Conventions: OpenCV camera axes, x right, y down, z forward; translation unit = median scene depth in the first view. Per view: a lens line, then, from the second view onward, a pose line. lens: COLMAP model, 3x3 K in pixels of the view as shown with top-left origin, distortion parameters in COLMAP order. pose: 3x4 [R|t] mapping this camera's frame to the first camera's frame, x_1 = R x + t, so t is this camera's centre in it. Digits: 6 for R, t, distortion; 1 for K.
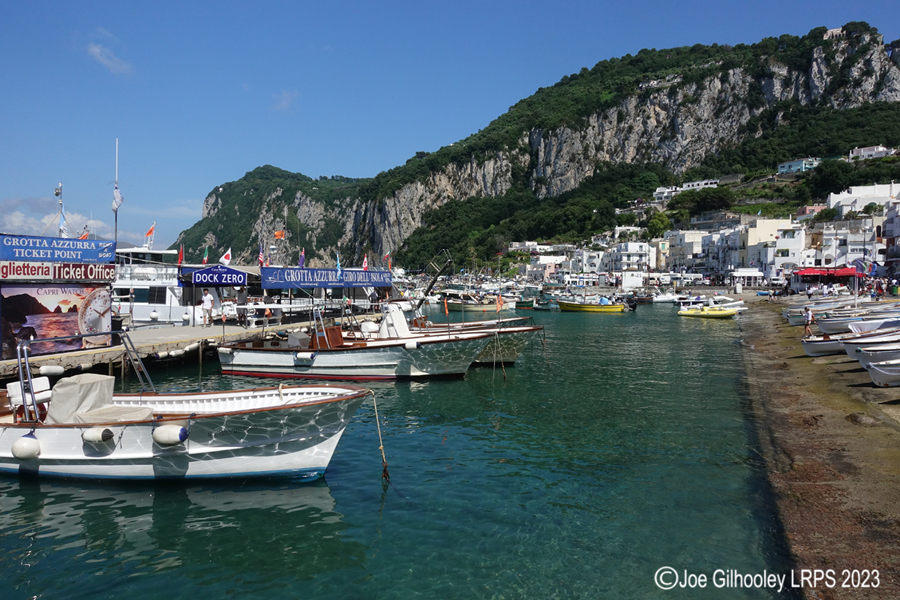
lens RADIAL K [[625.1, 0, 450.0], [0, 625.1, 300.0], [0, 0, 1]] dist [0.007937, -0.002583]
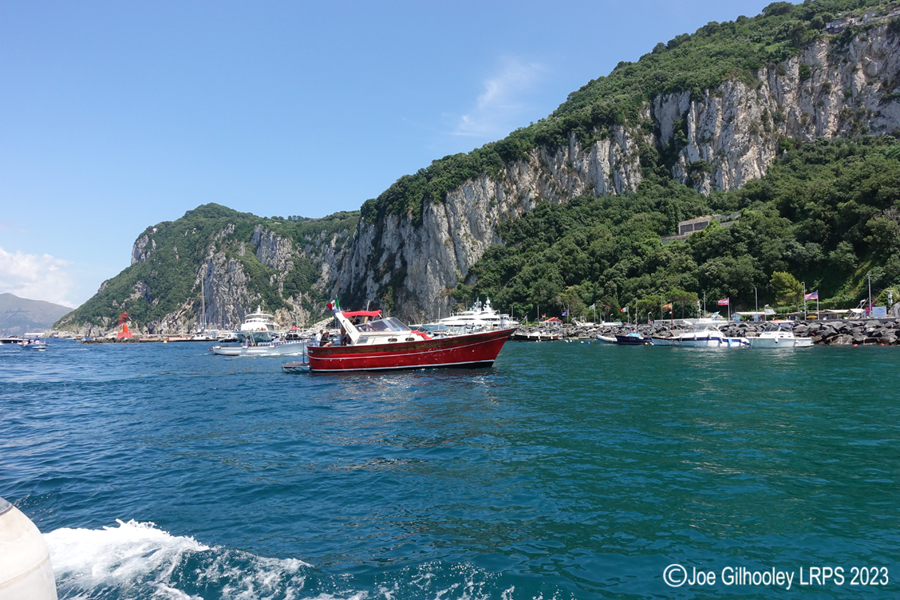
lens RADIAL K [[625.1, 0, 450.0], [0, 625.1, 300.0], [0, 0, 1]] dist [0.007937, -0.002583]
pose [[0.995372, -0.019639, 0.094073, -0.162238], [0.027556, 0.996118, -0.083609, -0.014978], [-0.092065, 0.085814, 0.992048, 0.425168]]
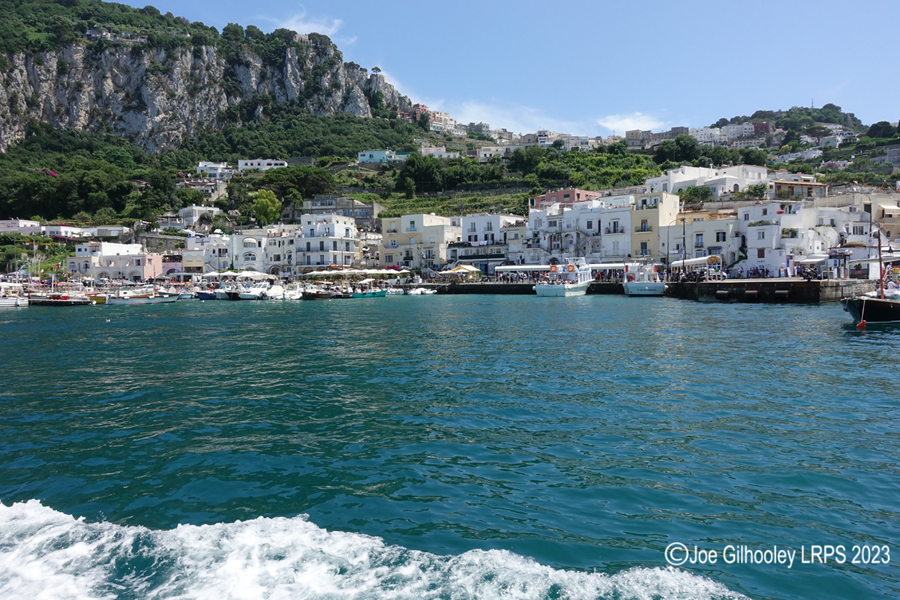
lens RADIAL K [[625.1, 0, 450.0], [0, 625.1, 300.0], [0, 0, 1]] dist [0.007937, -0.002583]
pose [[0.591419, -0.033631, 0.805663, -0.066198], [0.042617, 0.999037, 0.010419, -0.005196], [-0.805237, 0.028173, 0.592283, 0.202743]]
